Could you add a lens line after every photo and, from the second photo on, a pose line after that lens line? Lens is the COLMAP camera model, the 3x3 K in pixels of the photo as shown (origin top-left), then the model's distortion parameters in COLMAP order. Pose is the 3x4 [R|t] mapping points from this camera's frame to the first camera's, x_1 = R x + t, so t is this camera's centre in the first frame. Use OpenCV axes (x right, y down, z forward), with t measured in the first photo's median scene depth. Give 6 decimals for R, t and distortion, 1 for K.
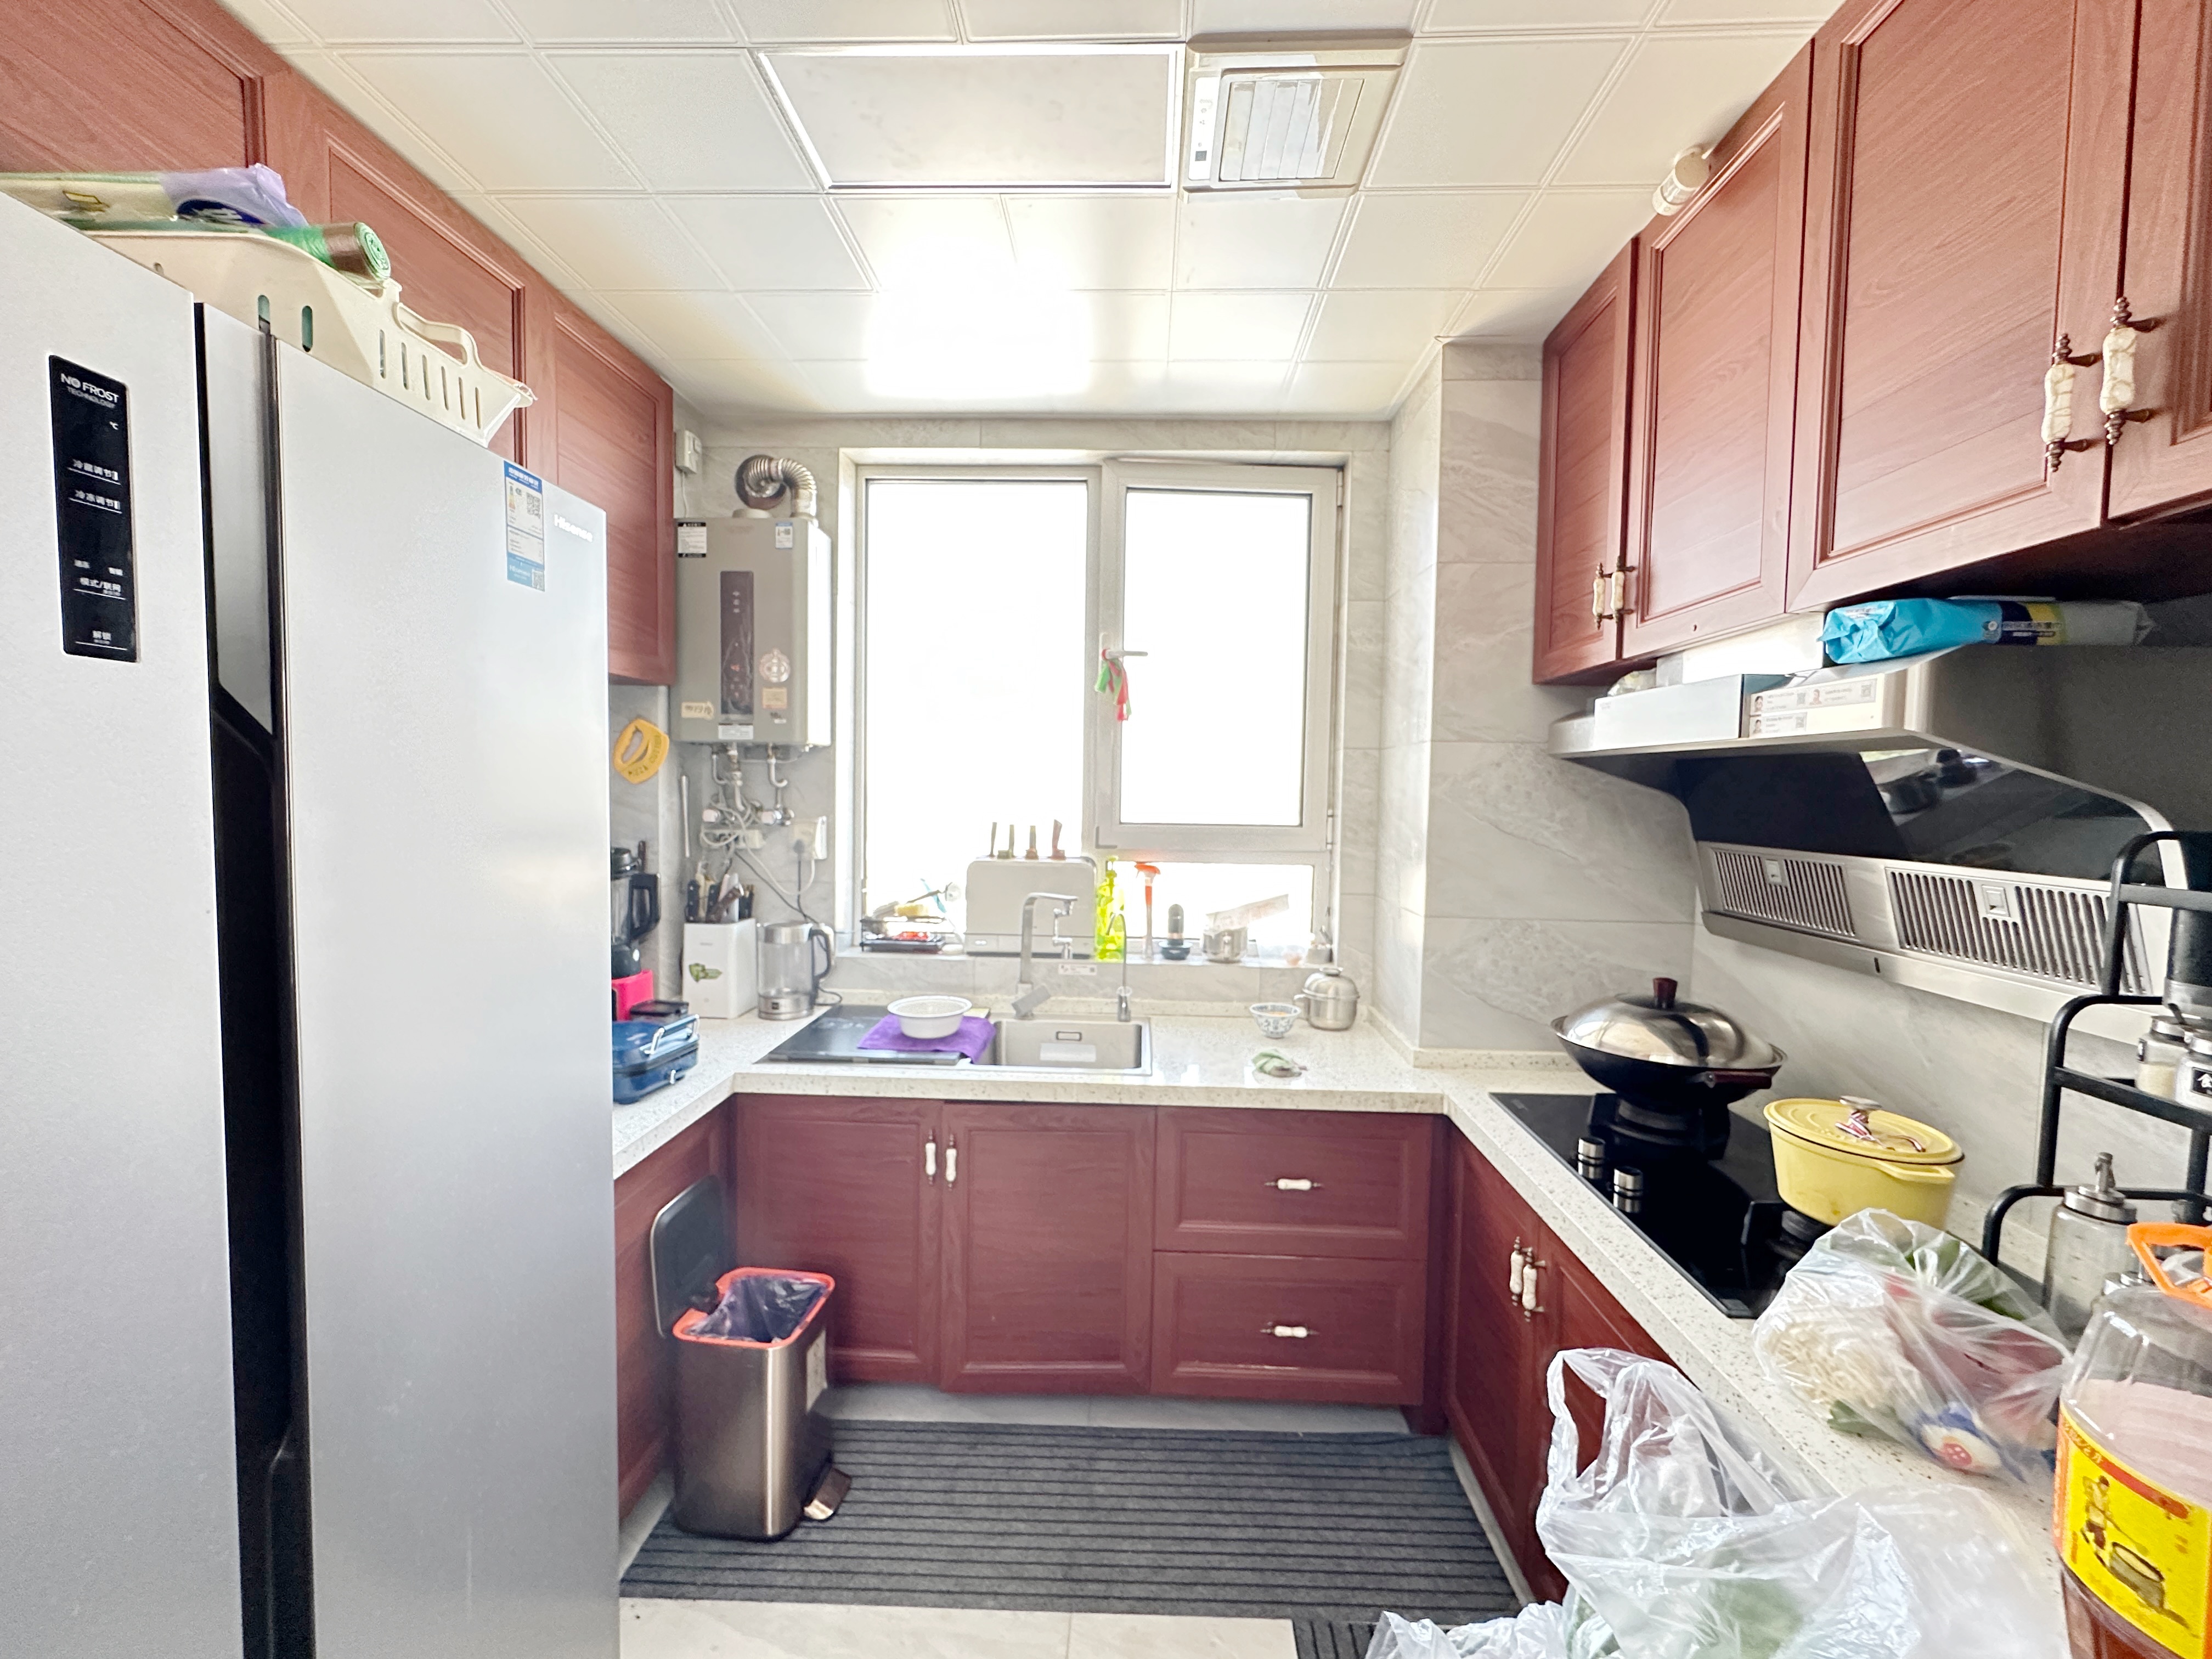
lens RADIAL K [[889.0, 0, 1116.4], [0, 889.0, 836.2], [0, 0, 1]] dist [-0.000114, 0.000001]
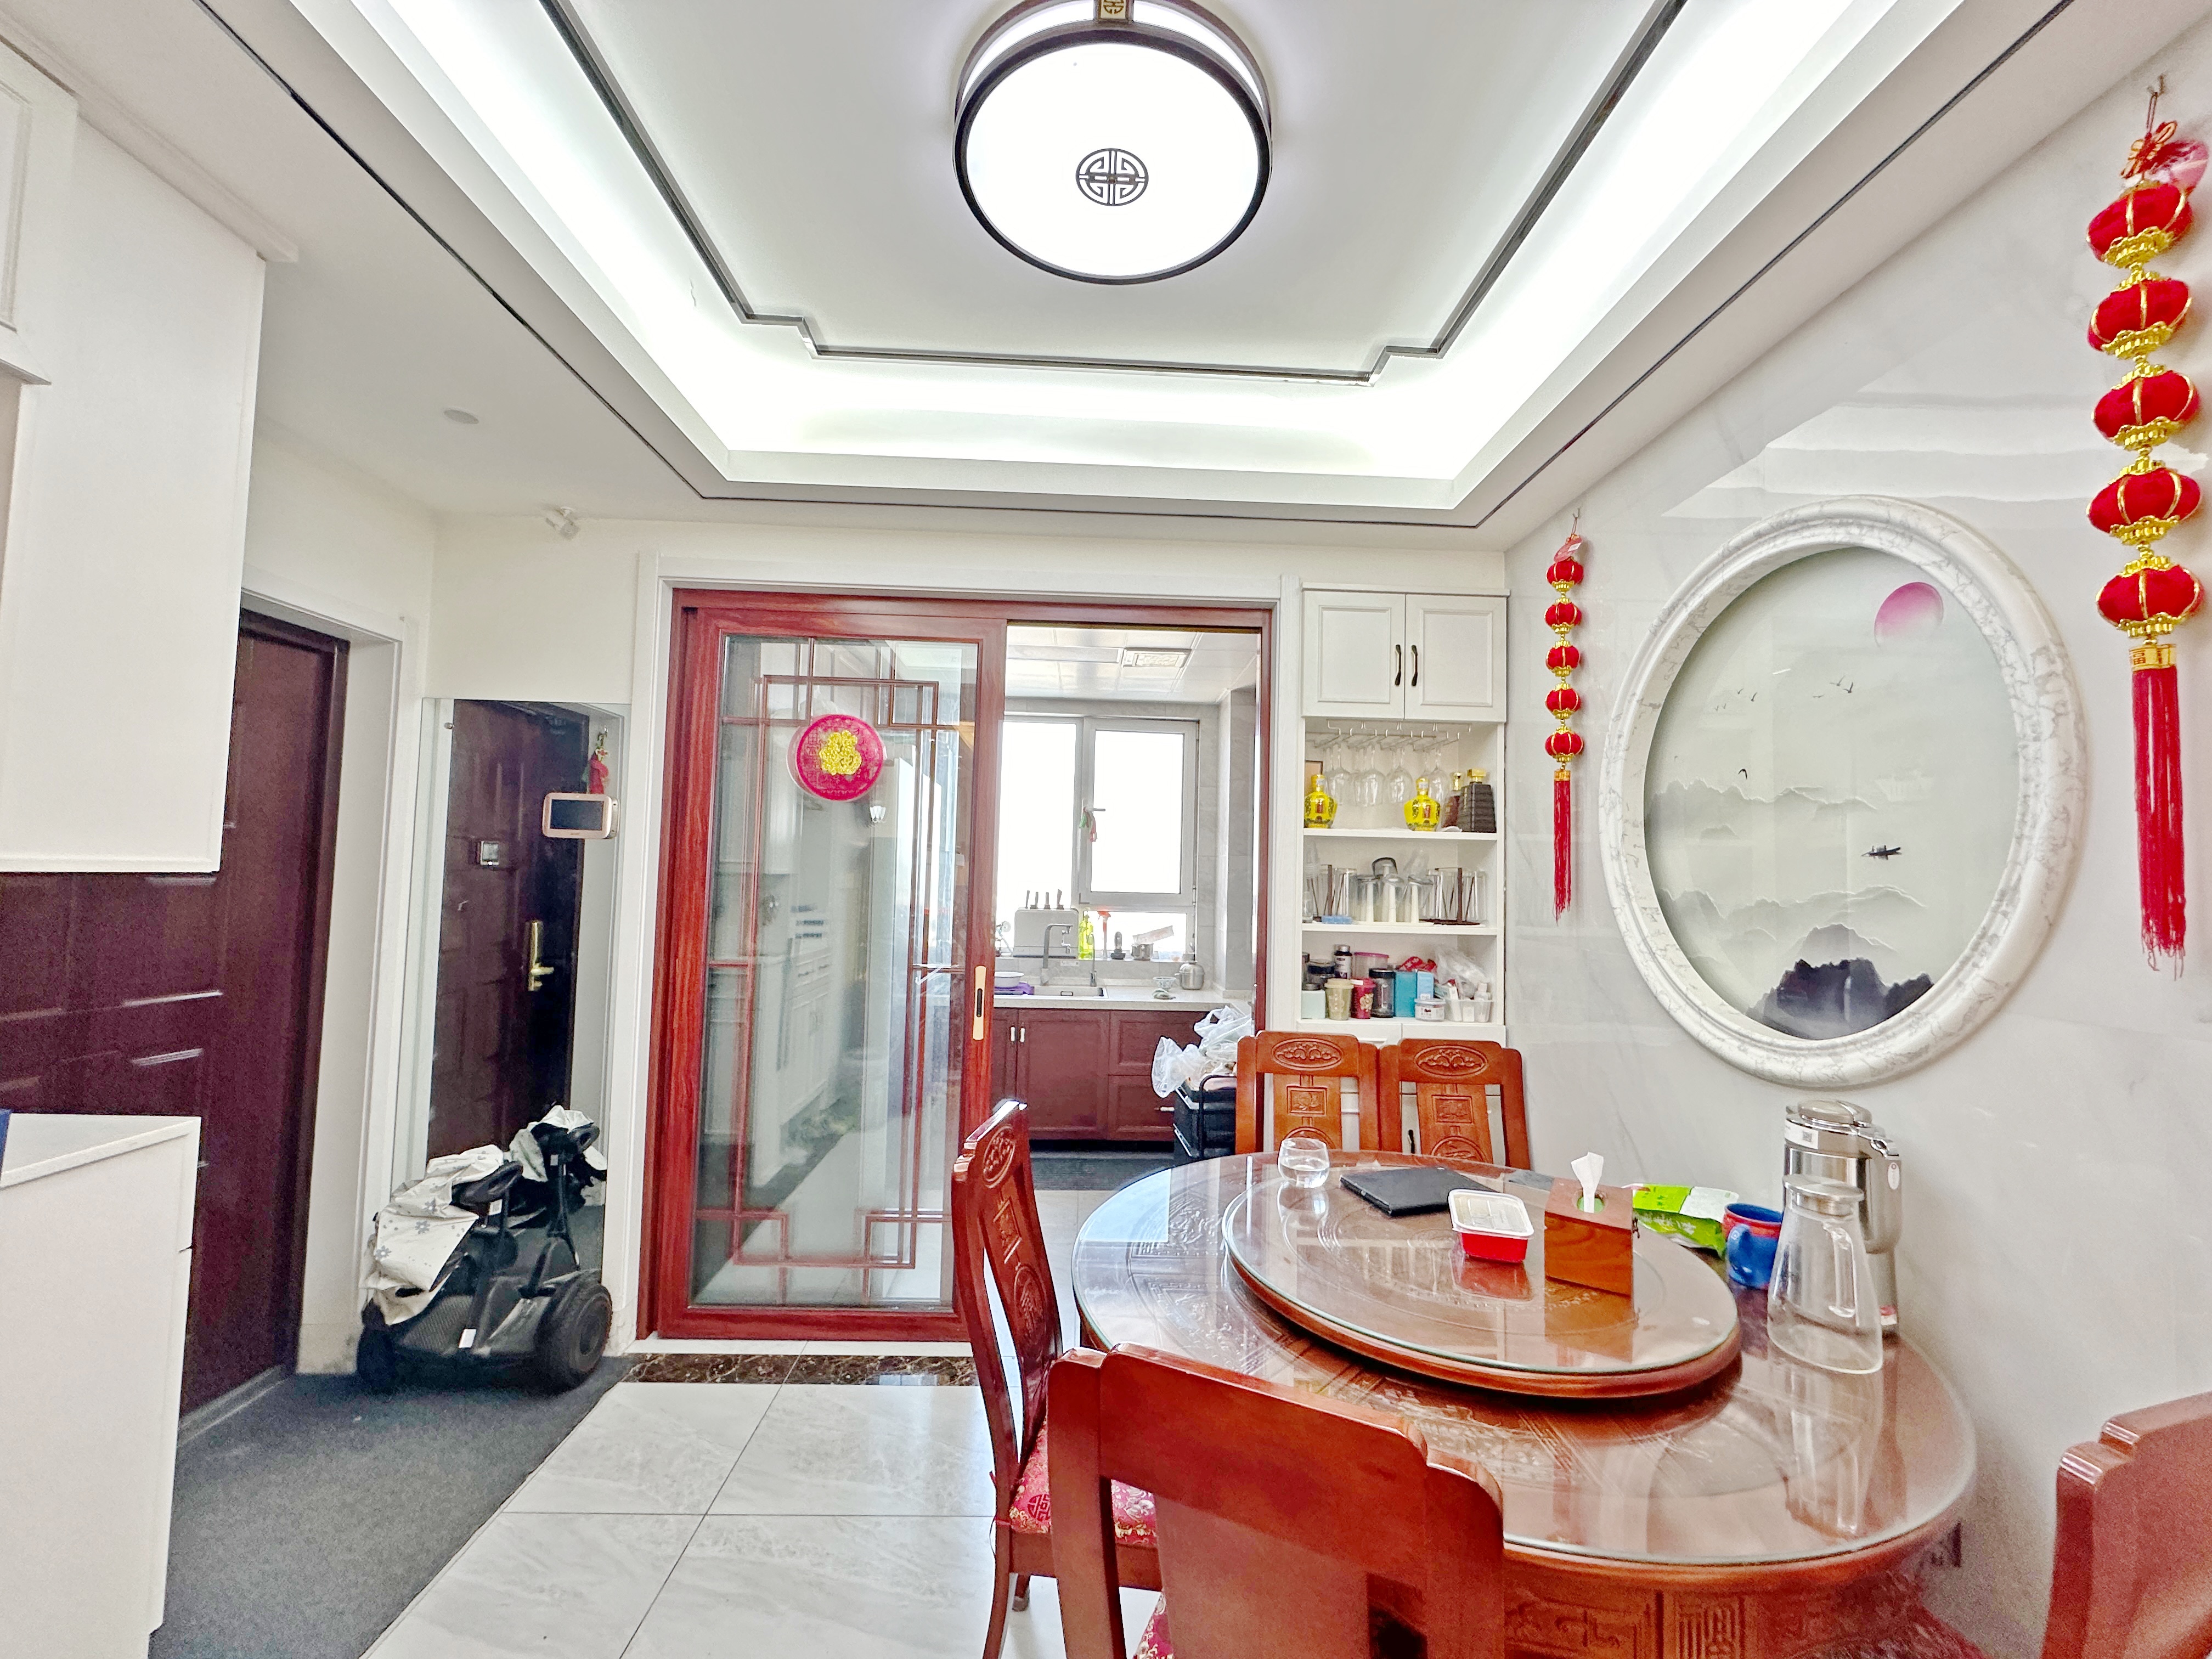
lens RADIAL K [[889.0, 0, 1113.7], [0, 889.0, 826.4], [0, 0, 1]] dist [-0.000114, 0.000001]
pose [[0.998158, 0.009025, 0.059992, -0.067839], [-0.003416, 0.995666, -0.092942, 0.025909], [-0.060571, 0.092566, 0.993862, -1.041753]]
